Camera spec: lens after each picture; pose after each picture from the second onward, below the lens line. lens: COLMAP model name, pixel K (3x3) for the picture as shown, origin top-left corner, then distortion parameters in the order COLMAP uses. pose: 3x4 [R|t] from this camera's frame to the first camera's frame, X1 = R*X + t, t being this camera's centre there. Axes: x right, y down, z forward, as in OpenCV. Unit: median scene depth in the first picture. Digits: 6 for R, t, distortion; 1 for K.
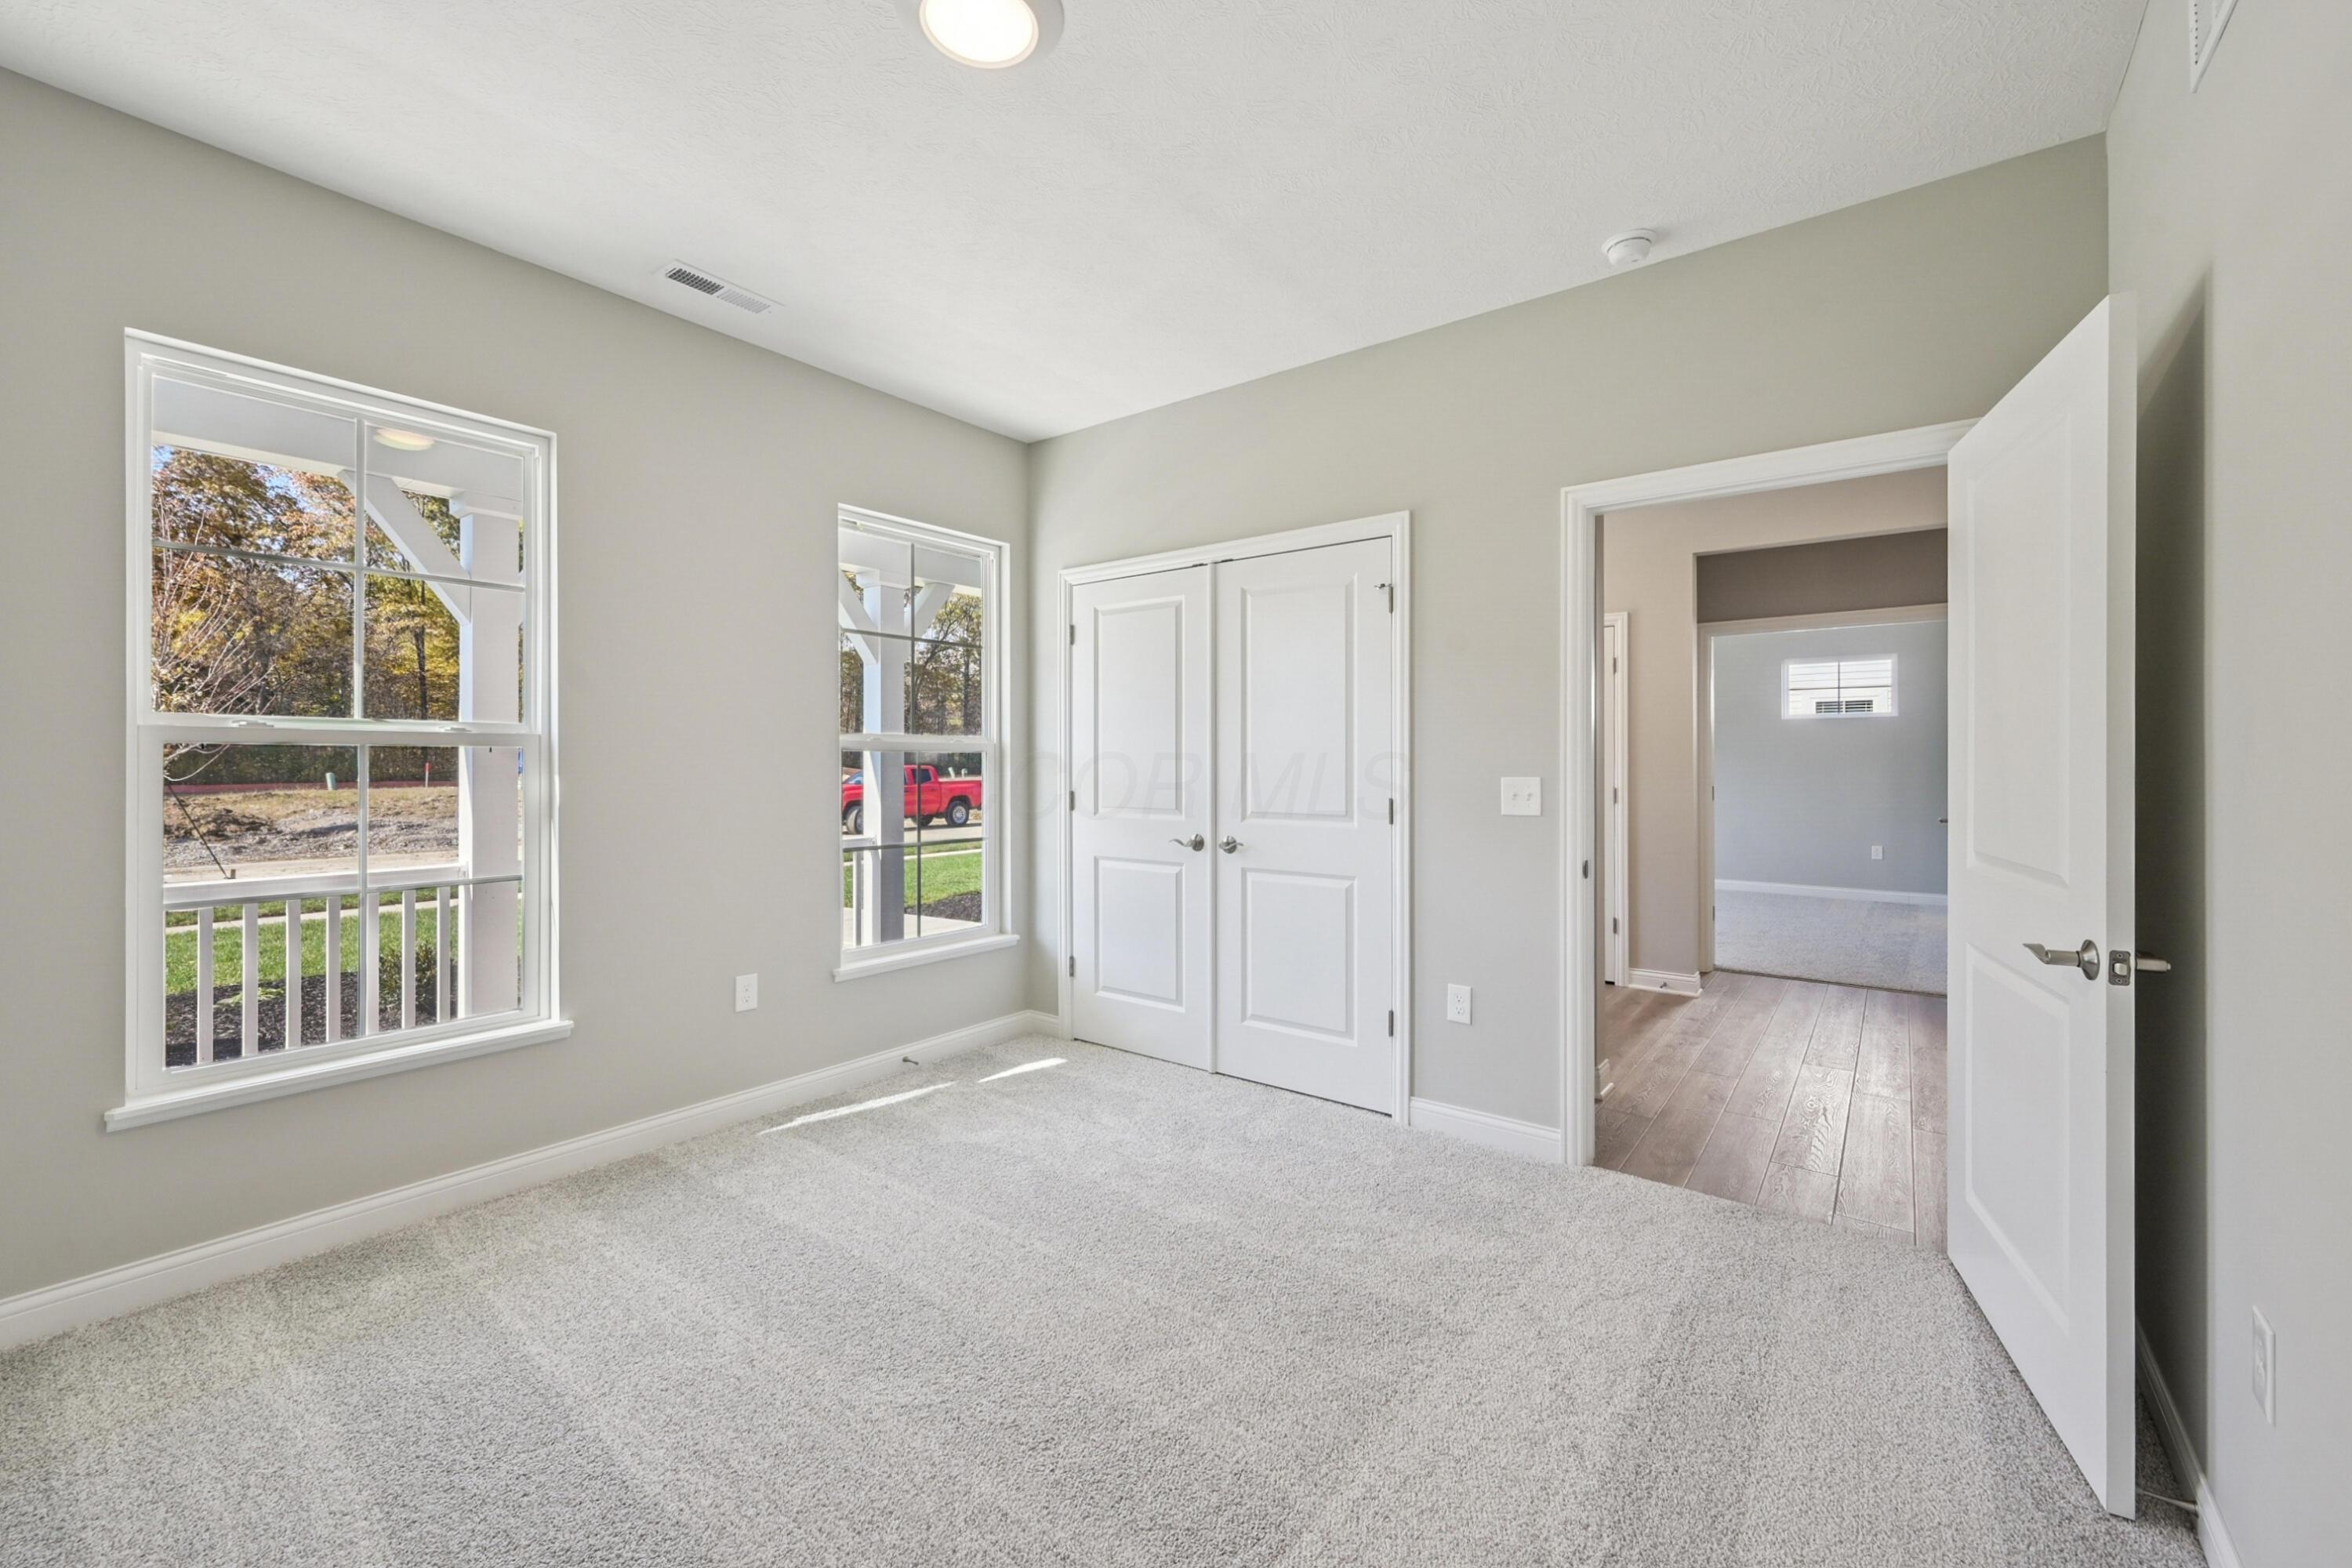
lens RADIAL K [[943.5, 0, 1177.0], [0, 943.5, 767.7], [0, 0, 1]] dist [0.001282, 0.000078]
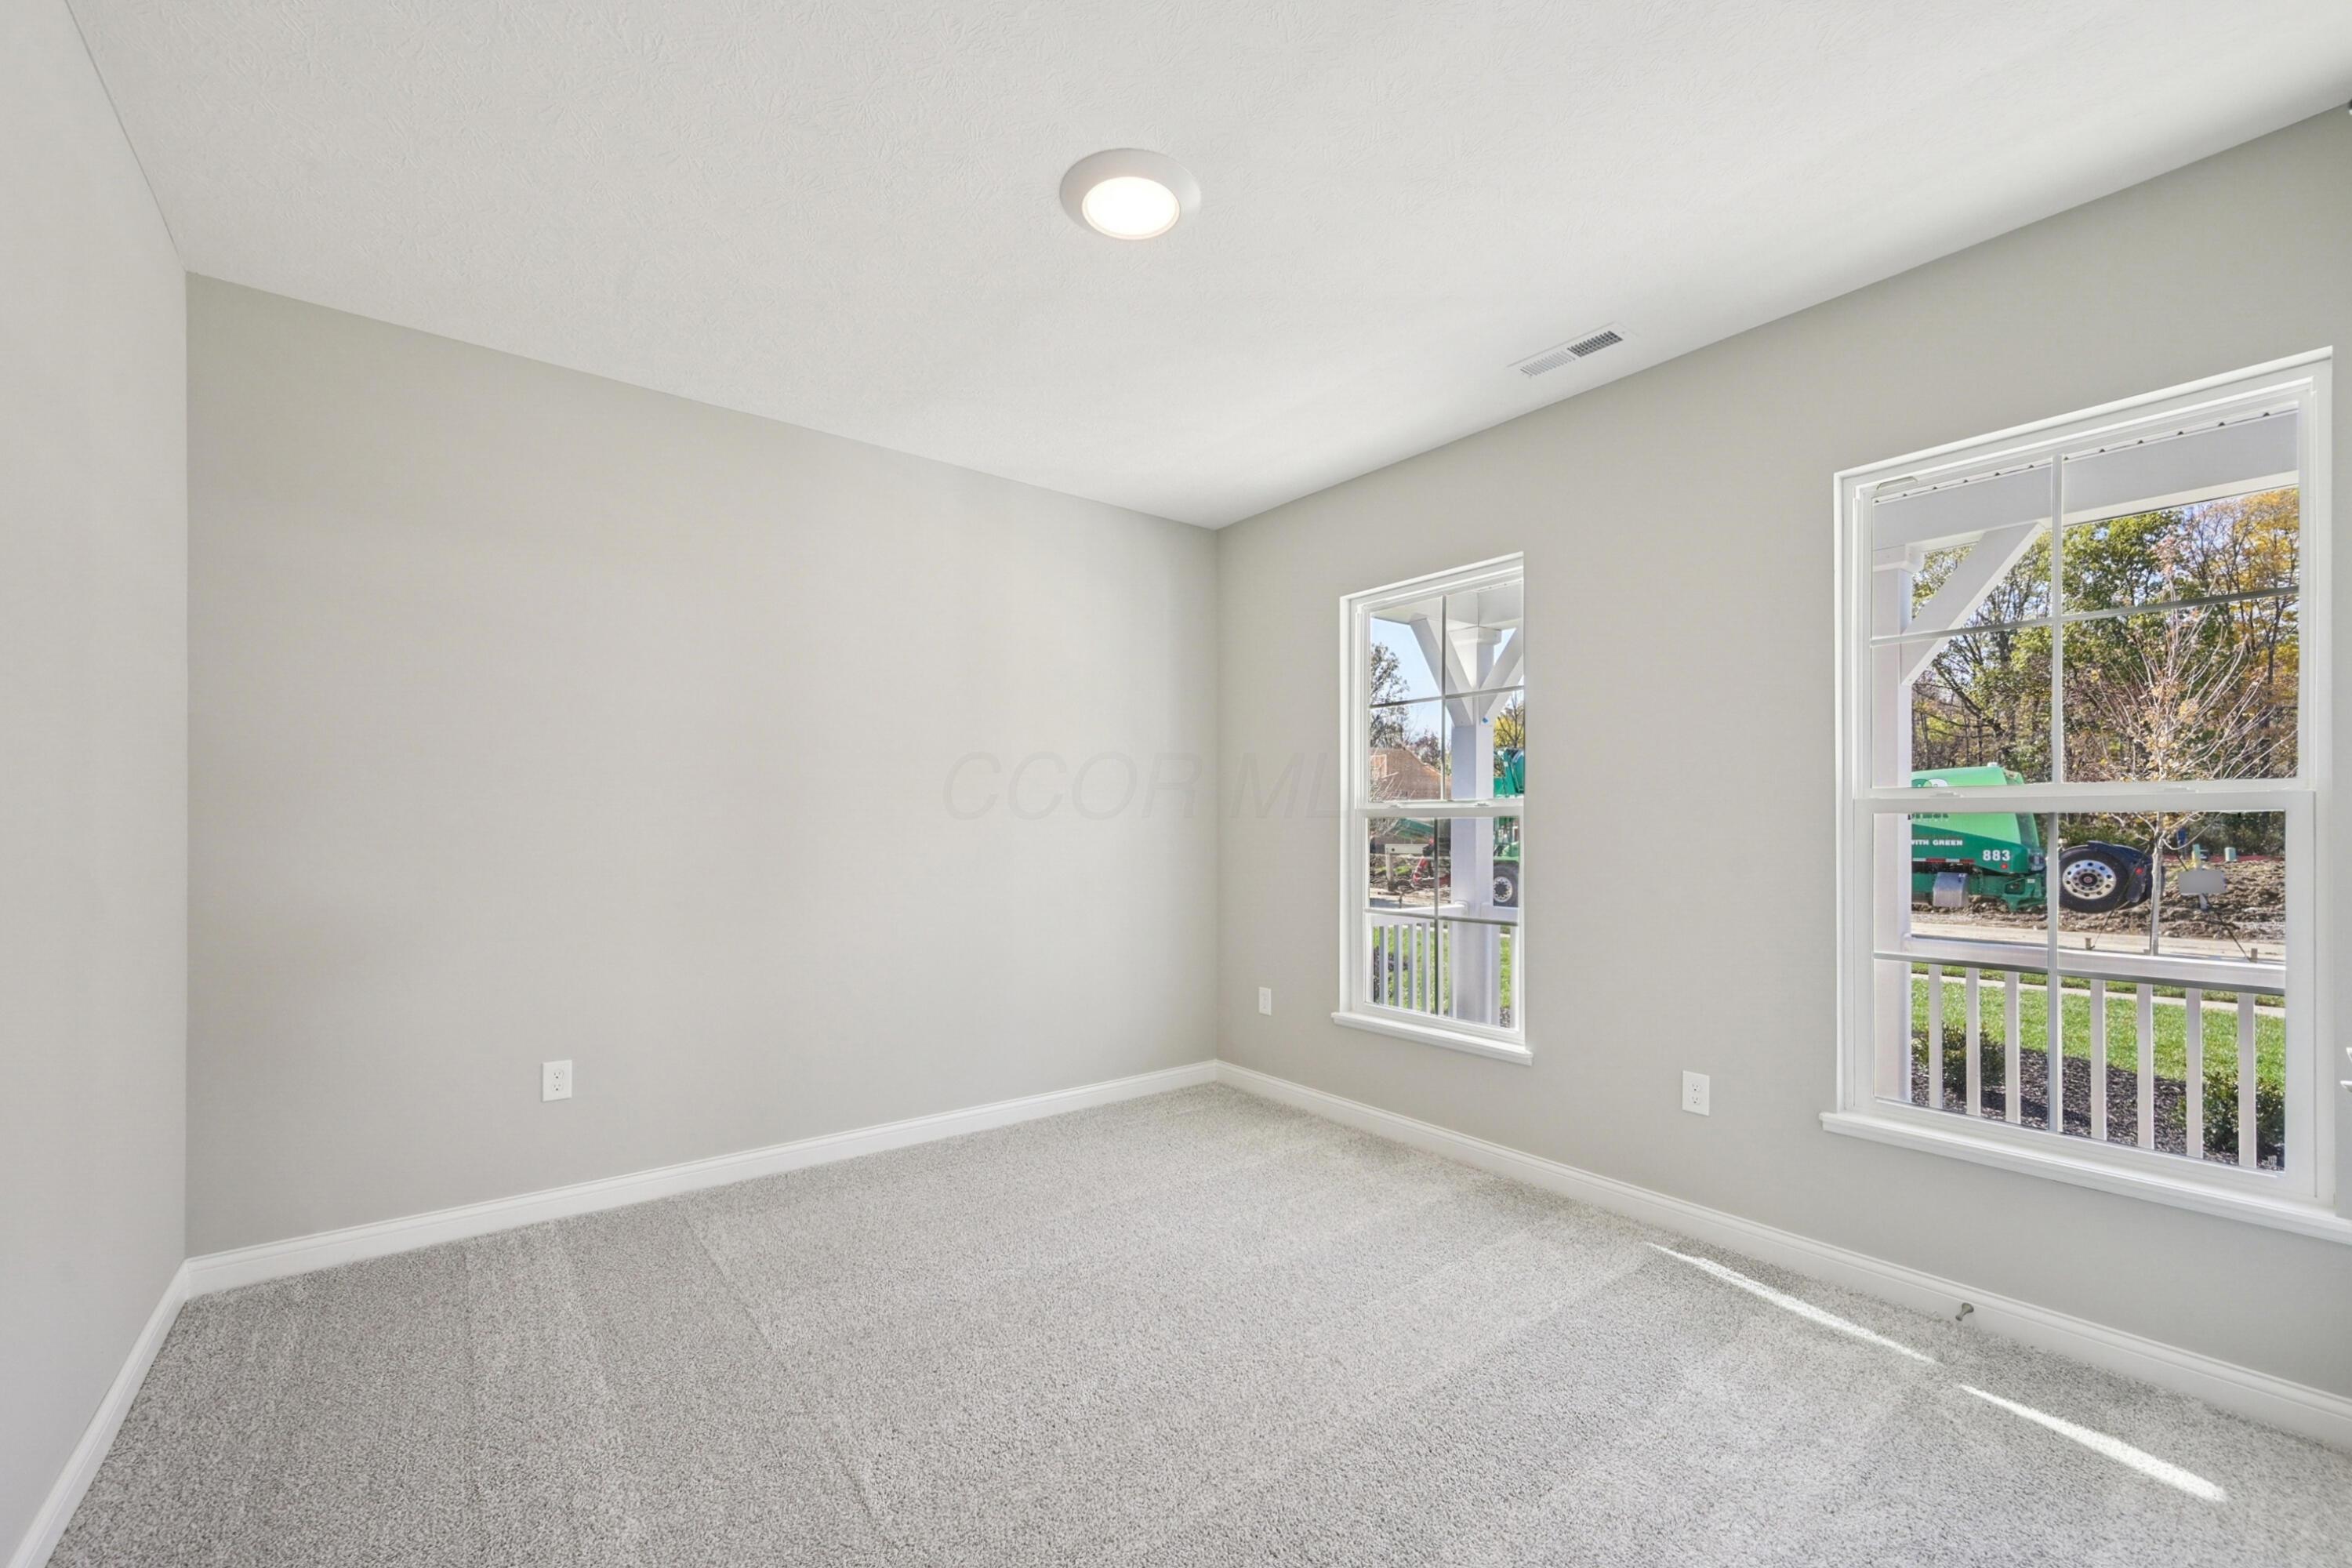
lens RADIAL K [[959.8, 0, 1175.1], [0, 959.8, 832.5], [0, 0, 1]] dist [-0.000210, -0.000074]
pose [[-0.245415, 0.005405, -0.969403, 0.517091], [-0.011287, 0.999901, 0.008432, -0.004606], [0.969352, 0.013011, -0.245330, 0.738656]]
